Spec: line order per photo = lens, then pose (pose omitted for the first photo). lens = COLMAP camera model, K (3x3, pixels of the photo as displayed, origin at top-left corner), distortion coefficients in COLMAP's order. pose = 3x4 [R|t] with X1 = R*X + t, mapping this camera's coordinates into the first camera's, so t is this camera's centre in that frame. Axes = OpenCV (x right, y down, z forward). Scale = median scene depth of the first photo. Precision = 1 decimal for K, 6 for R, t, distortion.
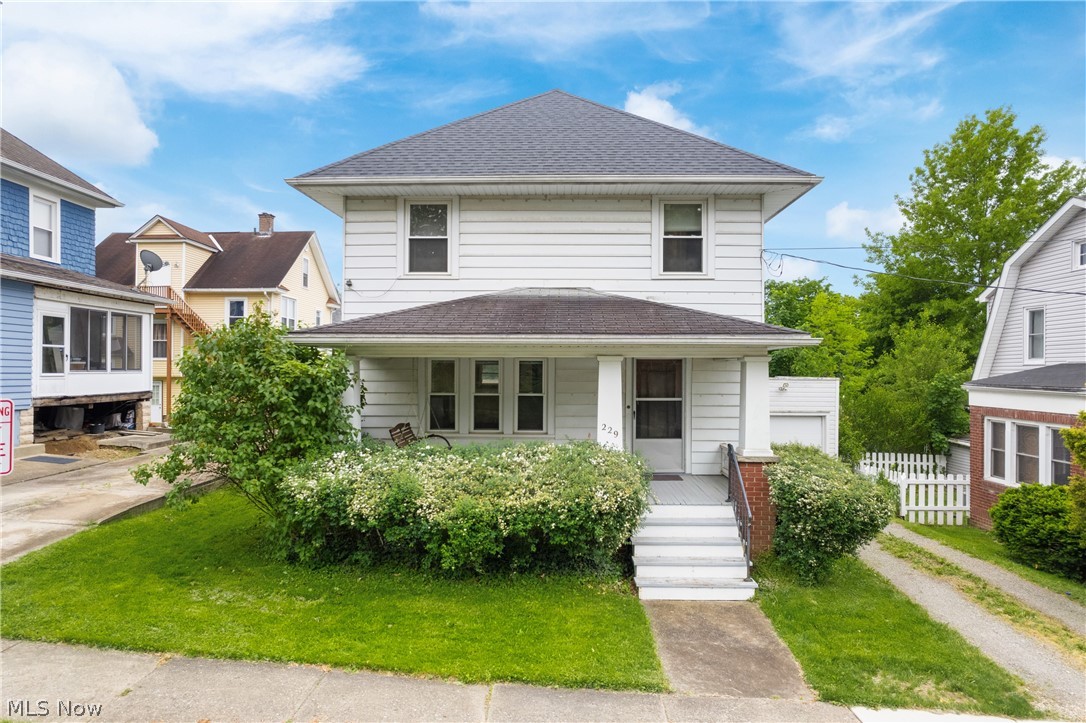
lens RADIAL K [[688.7, 0, 543.0], [0, 688.7, 361.5], [0, 0, 1]] dist [-0.056416, 0.051684]
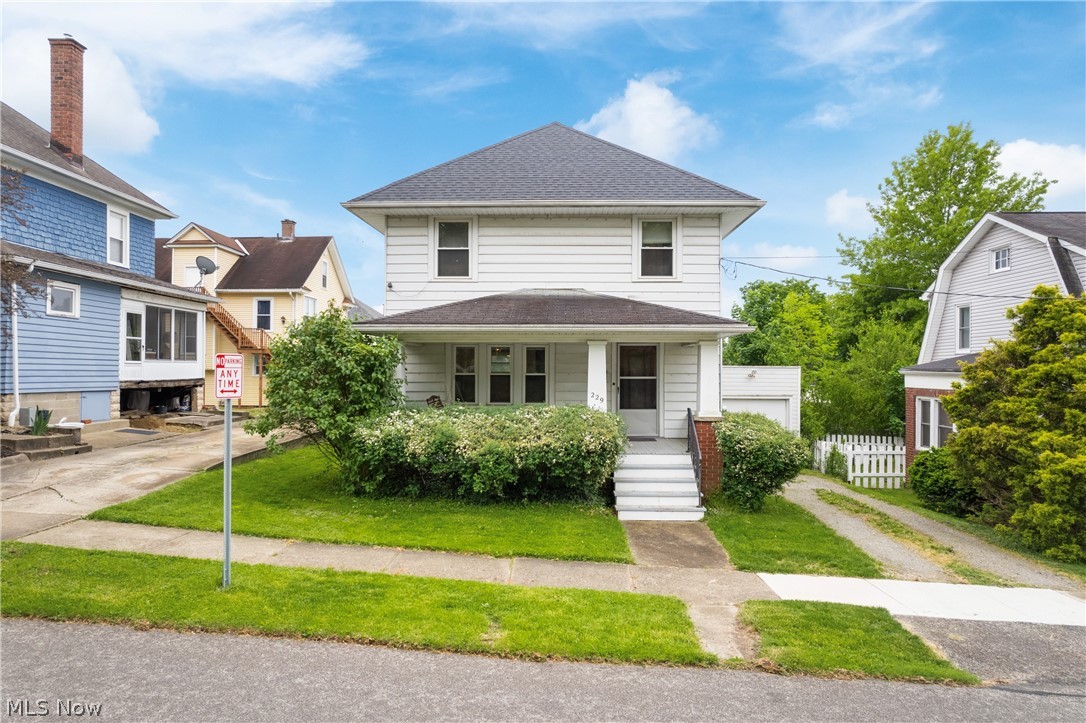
lens RADIAL K [[688.7, 0, 543.0], [0, 688.7, 361.5], [0, 0, 1]] dist [-0.056416, 0.051684]
pose [[0.999998, -0.001329, 0.001763, -0.006676], [0.001330, 0.999999, -0.000227, 0.025456], [-0.001763, 0.000229, 0.999998, -0.252256]]
